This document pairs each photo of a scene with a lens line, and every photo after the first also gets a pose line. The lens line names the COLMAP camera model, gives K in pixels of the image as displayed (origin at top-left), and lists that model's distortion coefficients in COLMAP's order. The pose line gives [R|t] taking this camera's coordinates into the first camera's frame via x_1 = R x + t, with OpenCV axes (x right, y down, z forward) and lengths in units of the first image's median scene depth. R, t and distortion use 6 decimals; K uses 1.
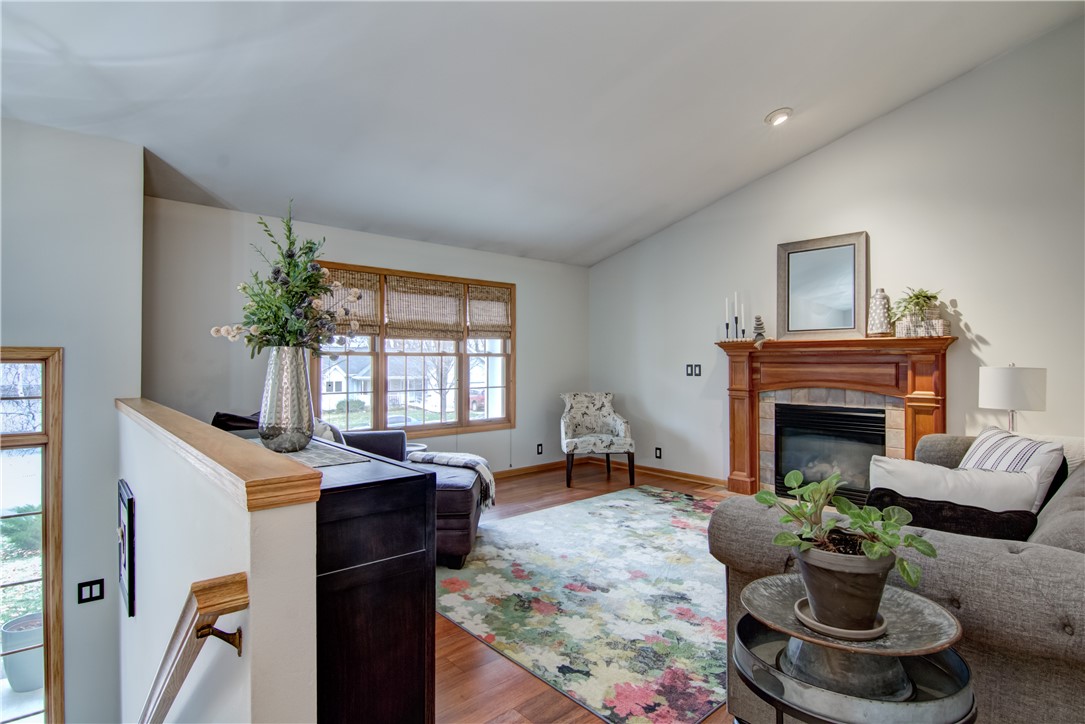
lens RADIAL K [[556.9, 0, 540.3], [0, 556.9, 355.9], [0, 0, 1]] dist [-0.005541, -0.009249]
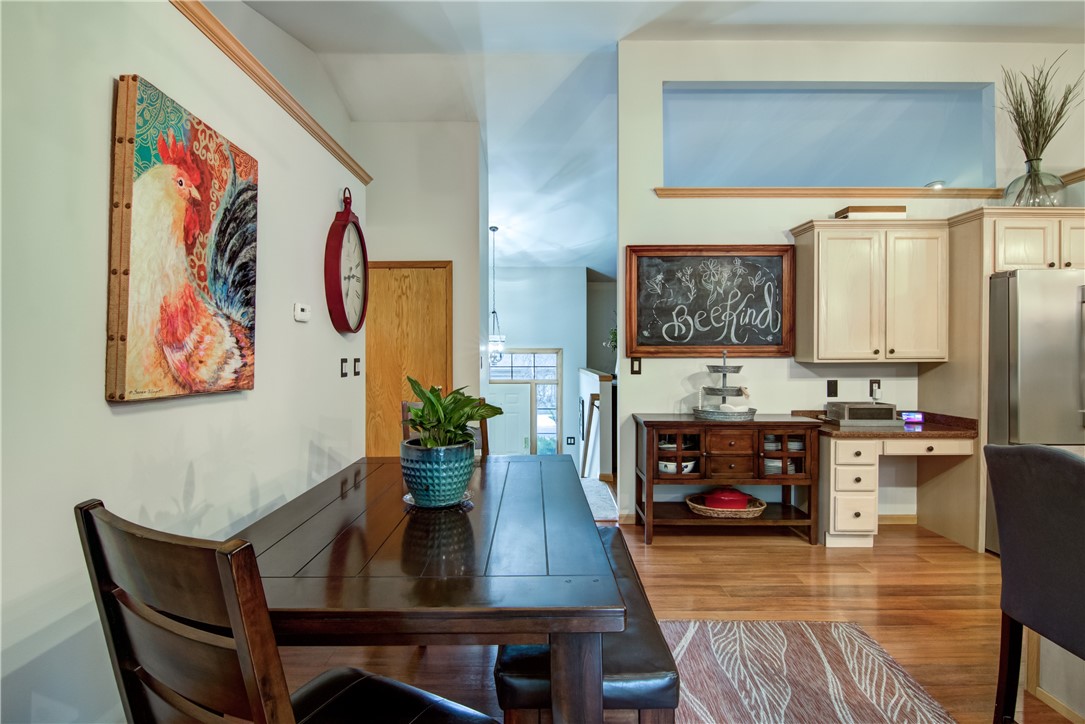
lens RADIAL K [[556.9, 0, 537.6], [0, 556.9, 356.9], [0, 0, 1]] dist [-0.005541, -0.009249]
pose [[0.748245, -0.000737, -0.663422, 0.829275], [0.010808, 0.999880, 0.011079, -0.005014], [0.663334, -0.015460, 0.748163, -1.087487]]
